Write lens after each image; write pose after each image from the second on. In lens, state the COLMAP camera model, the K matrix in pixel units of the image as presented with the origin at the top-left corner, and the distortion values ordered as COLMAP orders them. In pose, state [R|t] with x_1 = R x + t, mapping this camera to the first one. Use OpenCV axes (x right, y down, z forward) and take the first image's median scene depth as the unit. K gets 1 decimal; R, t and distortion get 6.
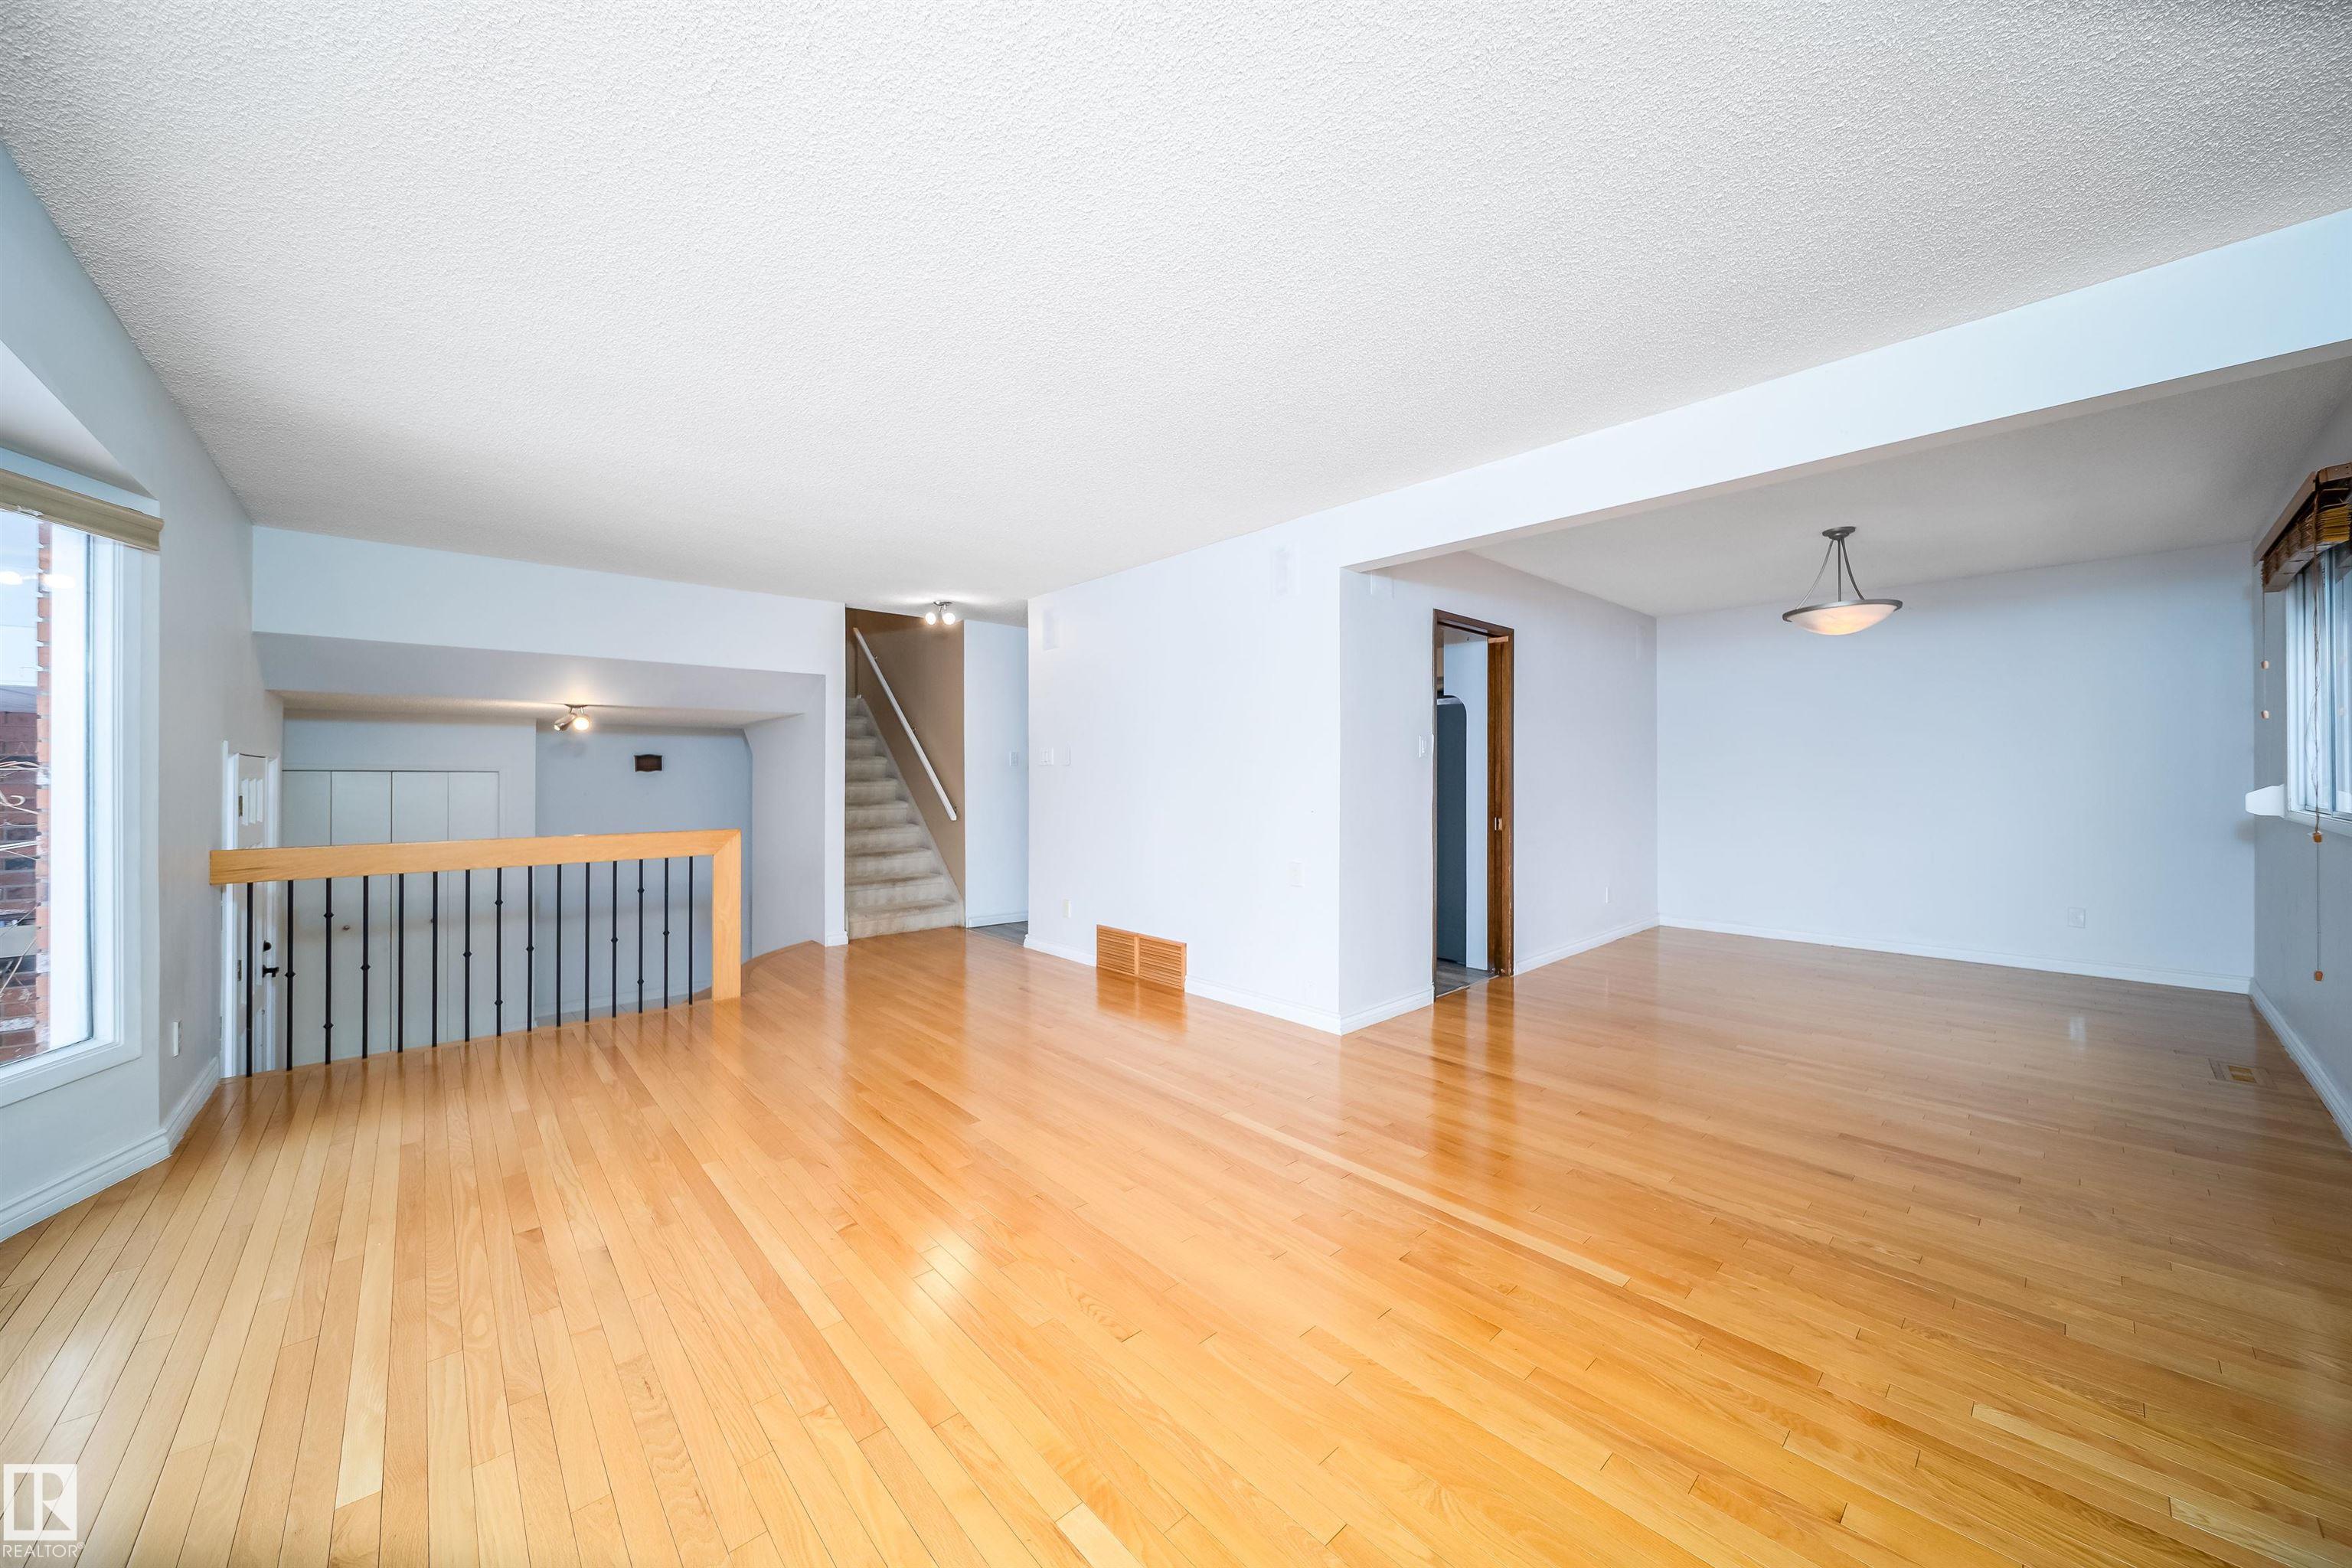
lens RADIAL K [[833.7, 0, 1176.0], [0, 833.7, 784.0], [0, 0, 1]] dist [-0.000573, -0.000145]
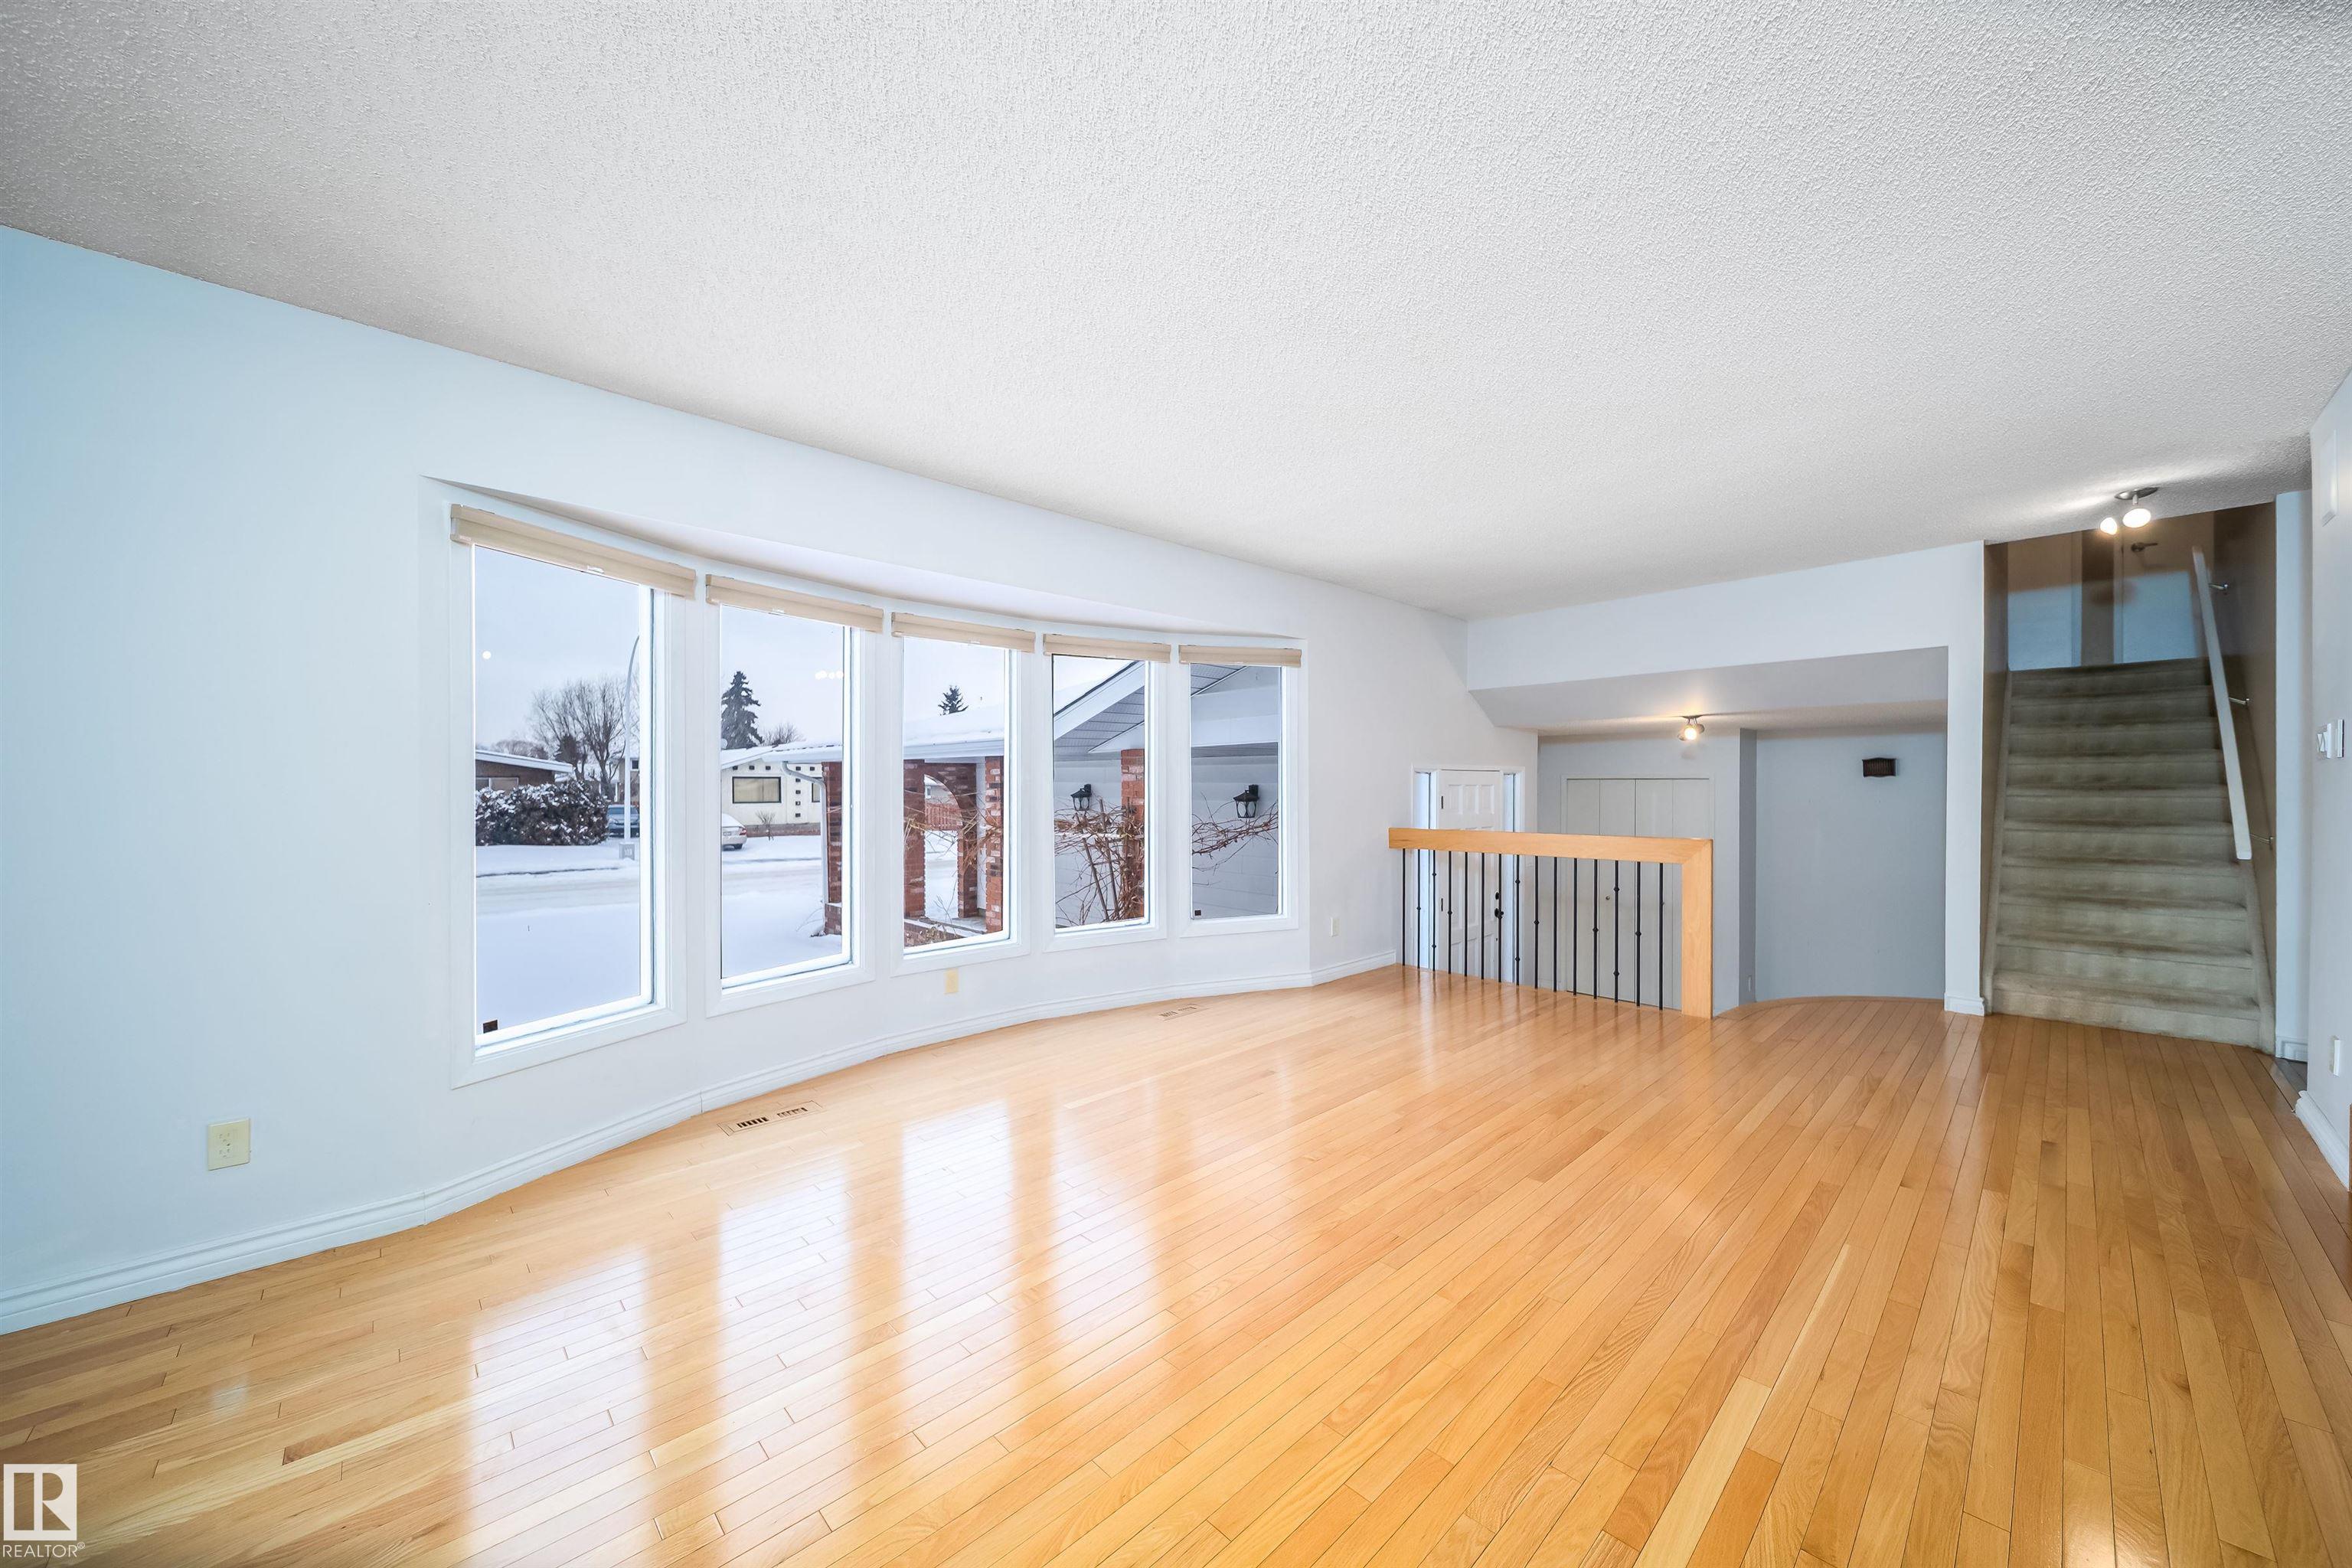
lens RADIAL K [[833.7, 0, 1176.0], [0, 833.7, 784.0], [0, 0, 1]] dist [-0.000573, -0.000145]
pose [[0.011529, -0.003113, -0.999929, 0.402692], [-0.004311, 0.999986, -0.003163, -0.002166], [0.999924, 0.004347, 0.011515, 0.393437]]
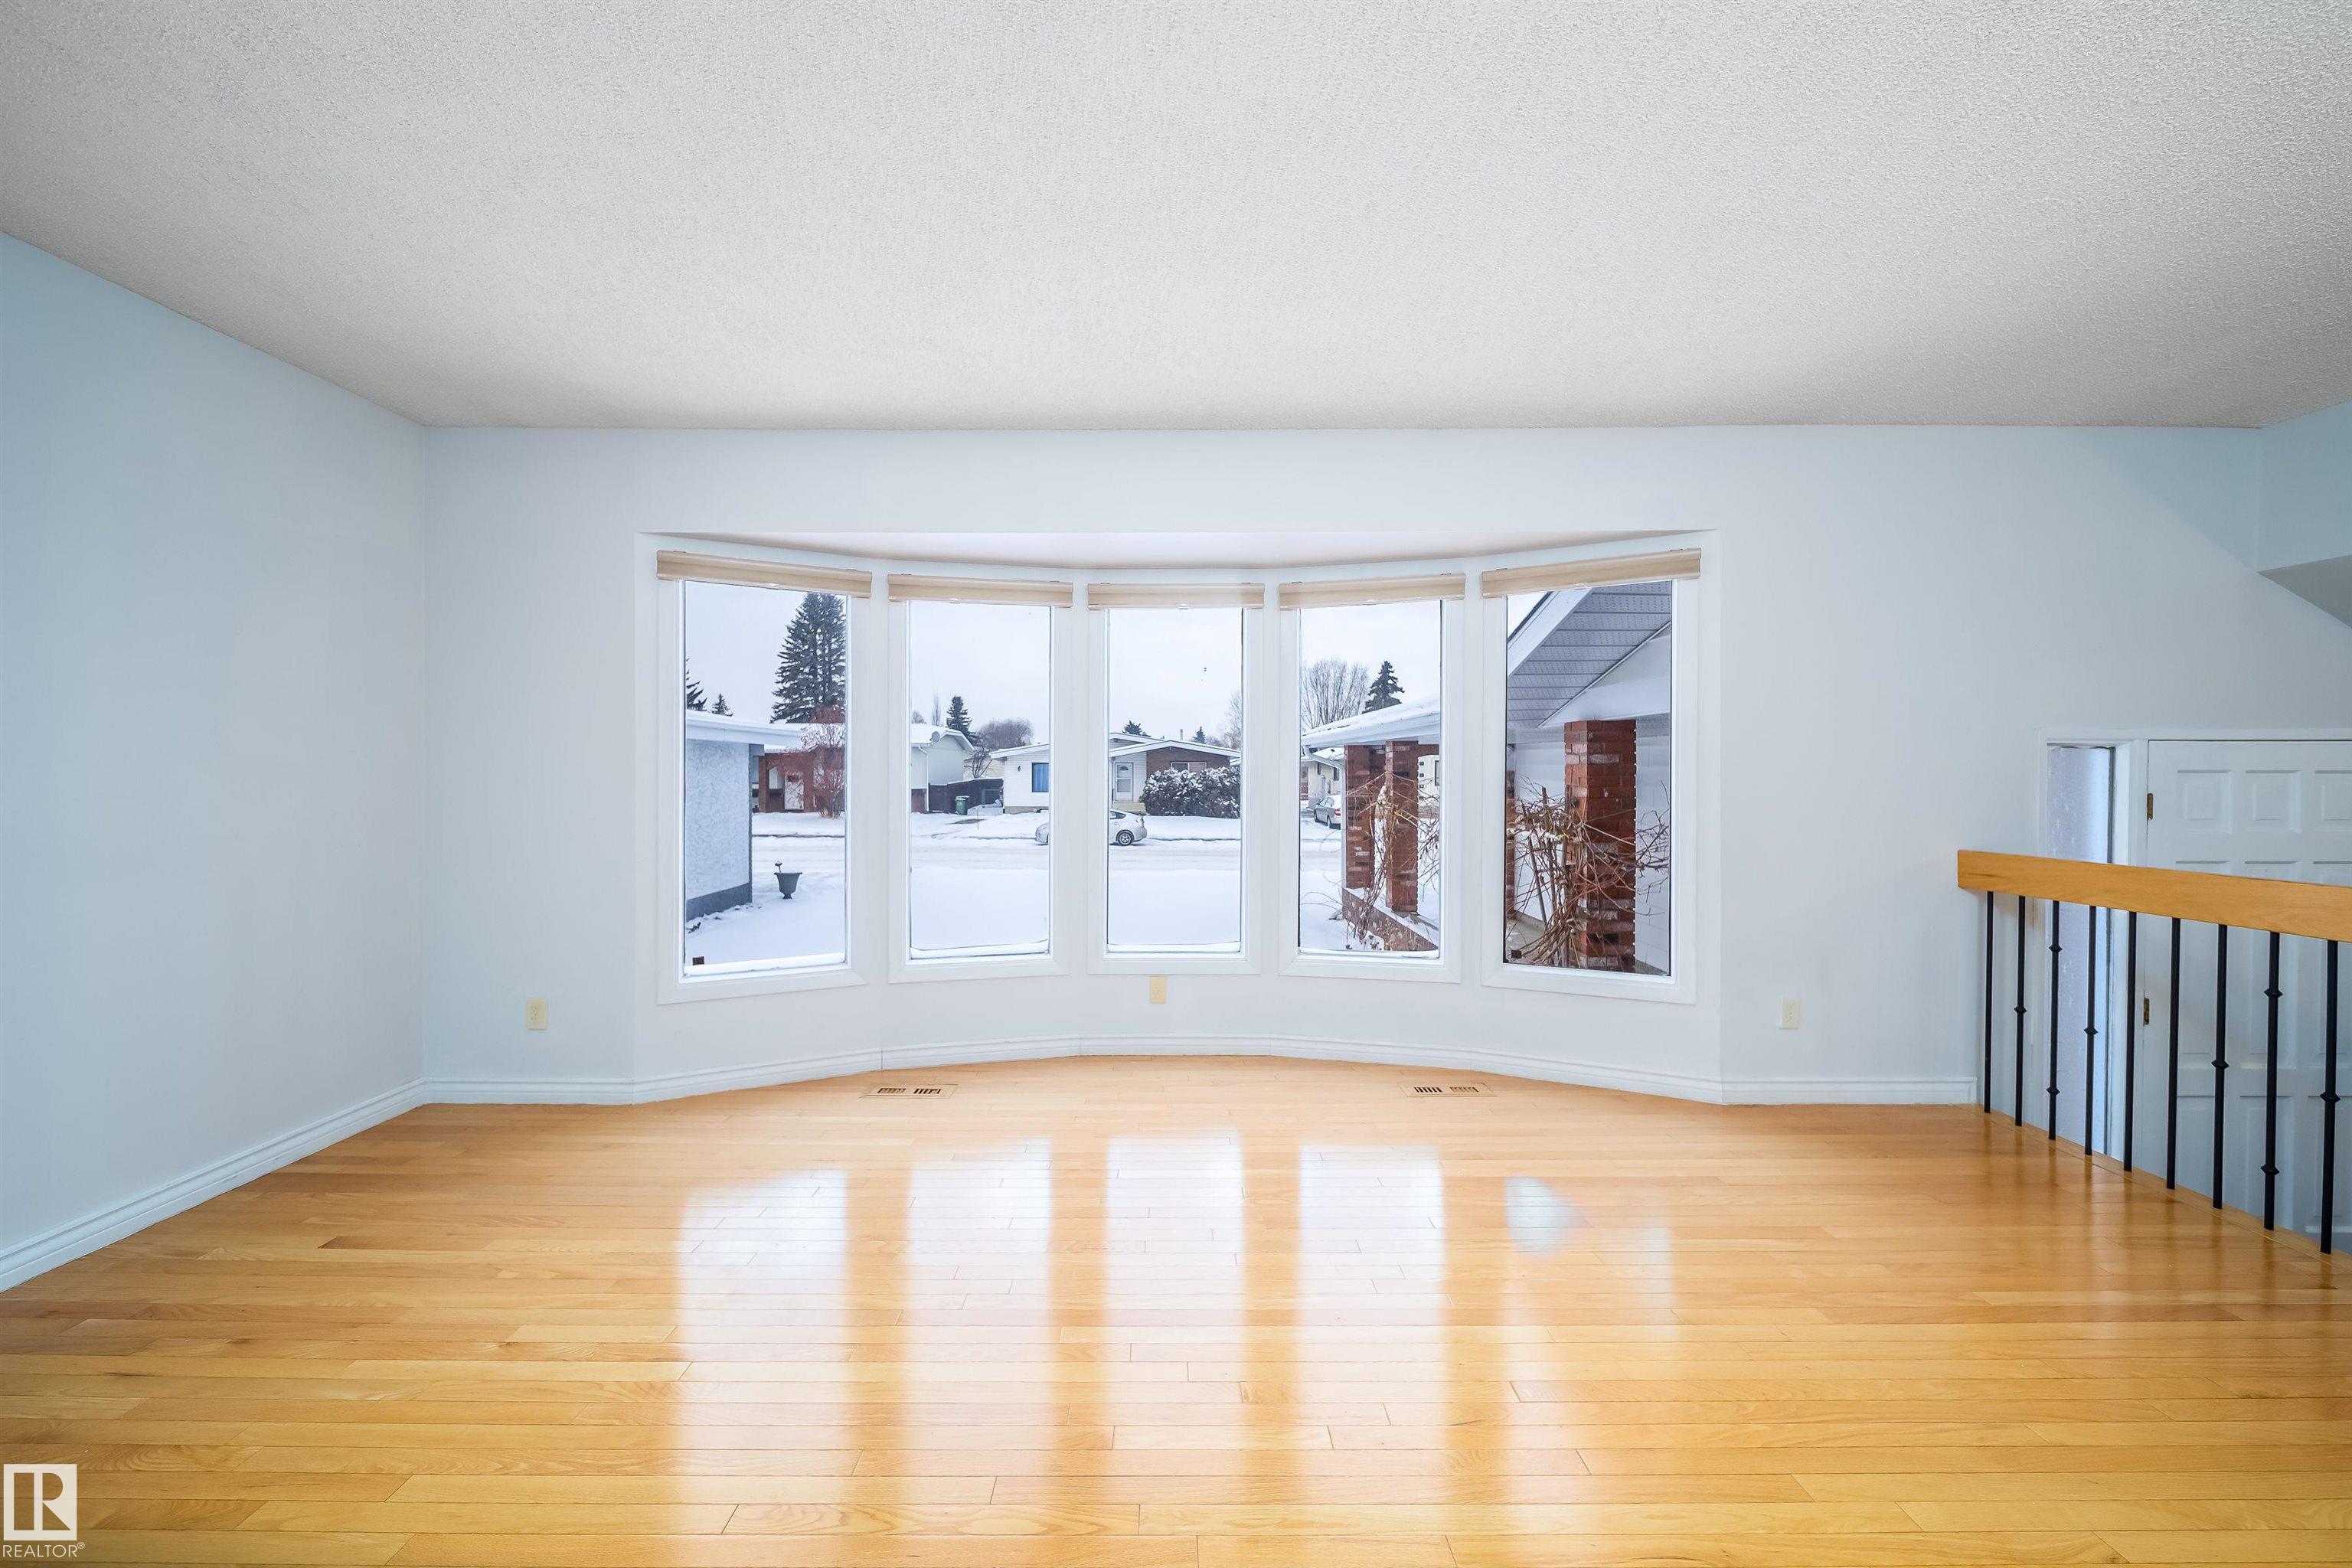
lens RADIAL K [[853.4, 0, 1183.7], [0, 853.4, 766.8], [0, 0, 1]] dist [-0.000473, -0.000189]
pose [[-0.674065, -0.003809, -0.738663, 0.094169], [-0.006133, 0.999981, 0.000440, -0.005540], [0.738647, 0.004827, -0.674075, 0.726301]]
